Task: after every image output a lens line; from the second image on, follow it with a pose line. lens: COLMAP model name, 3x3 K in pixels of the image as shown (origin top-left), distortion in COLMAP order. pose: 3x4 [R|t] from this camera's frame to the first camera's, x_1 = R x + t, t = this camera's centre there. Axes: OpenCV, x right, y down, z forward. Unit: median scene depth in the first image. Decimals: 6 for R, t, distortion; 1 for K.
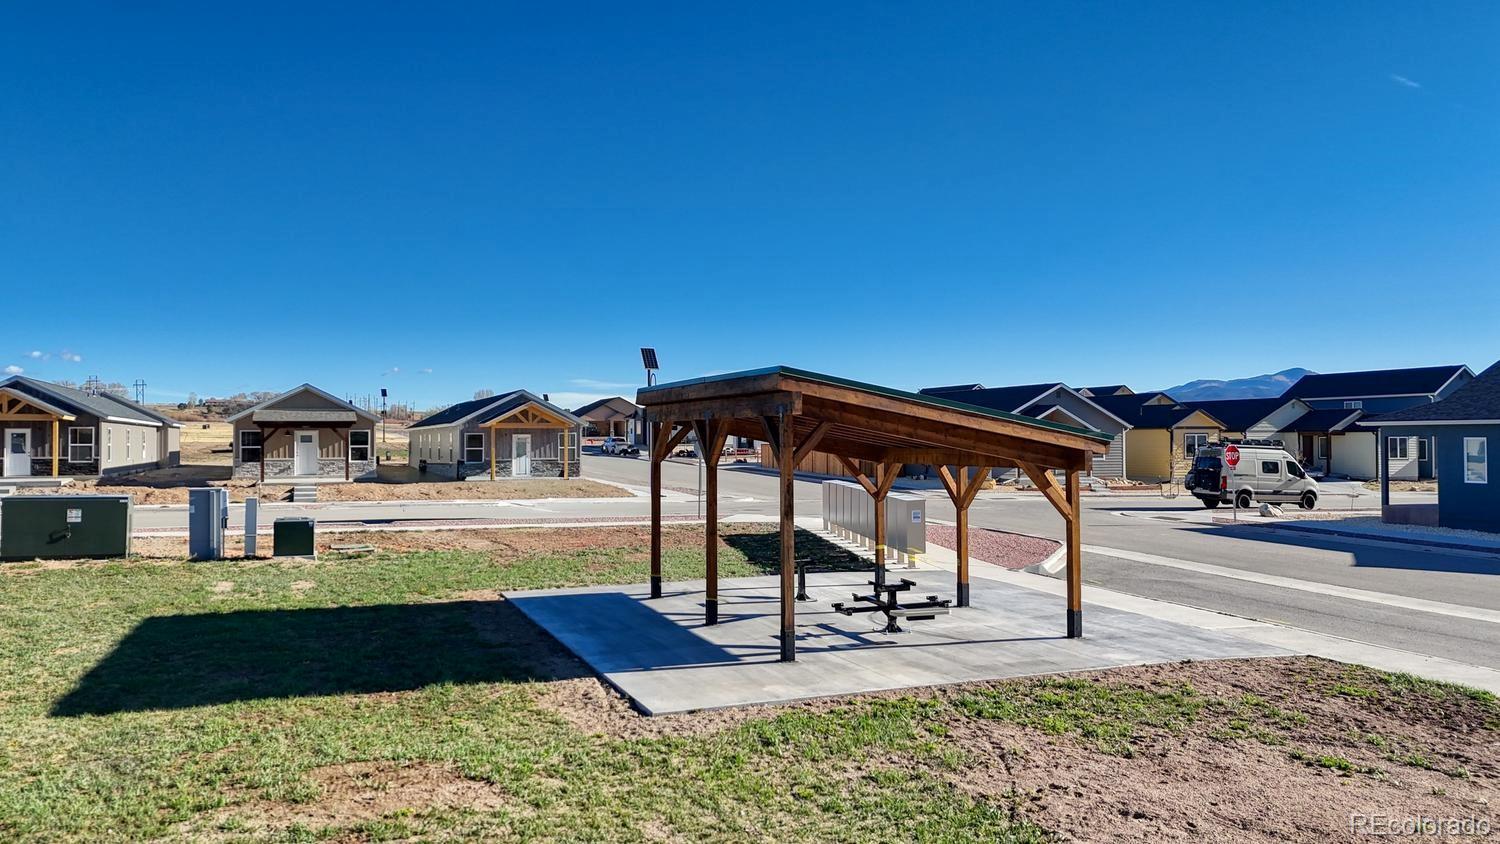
lens RADIAL K [[1092.1, 0, 749.5], [0, 1092.1, 421.1], [0, 0, 1]] dist [0.071835, -0.055974]
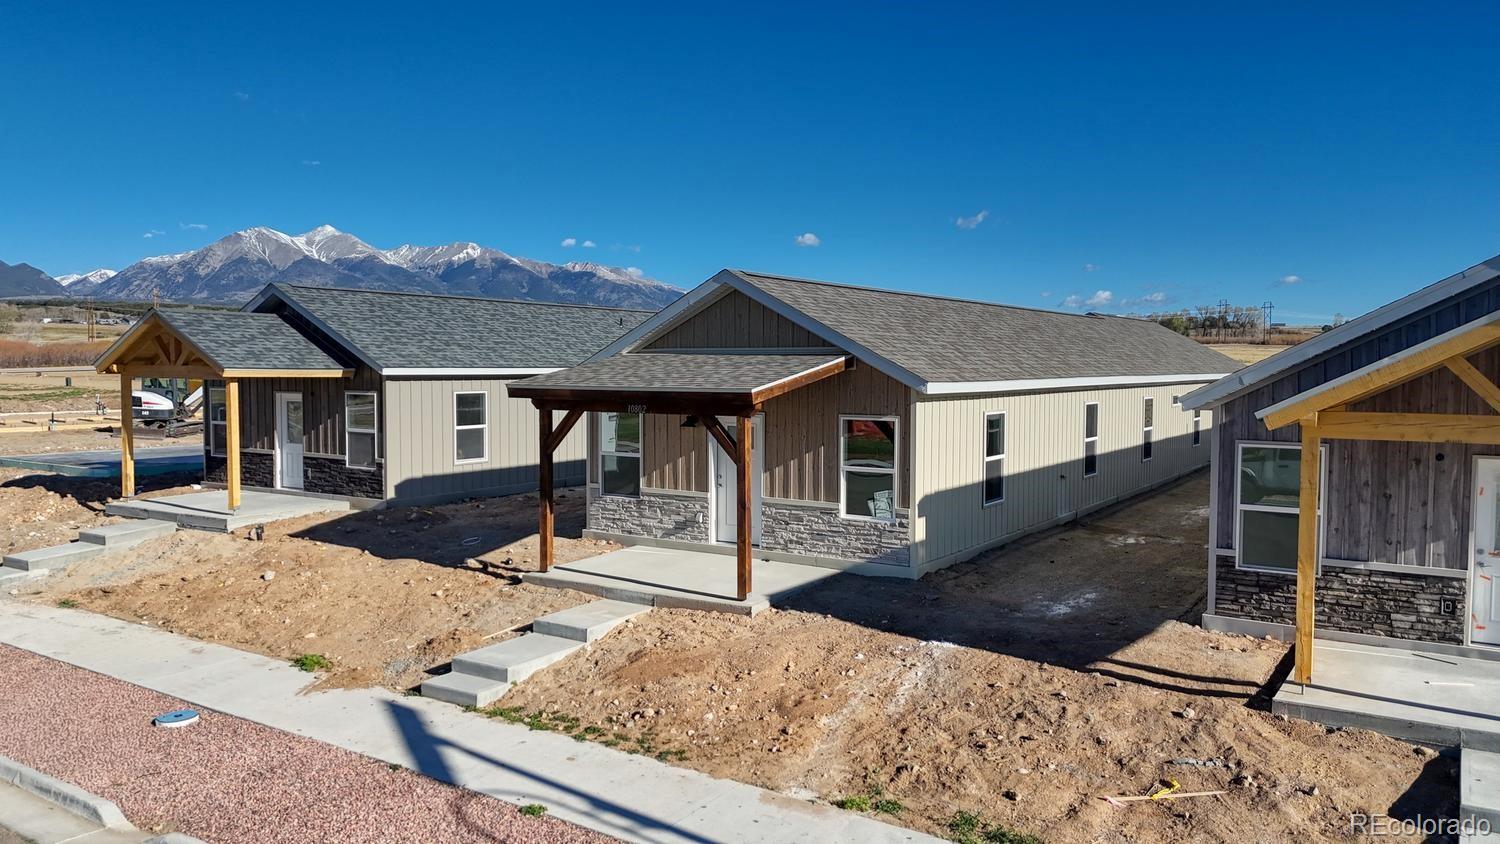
lens RADIAL K [[1092.1, 0, 747.7], [0, 1092.1, 434.3], [0, 0, 1]] dist [0.071835, -0.055974]
pose [[0.643353, 0.055766, -0.763536, -0.148378], [-0.000405, 0.997368, 0.072503, -0.010113], [0.765569, -0.046336, 0.641682, 0.817640]]
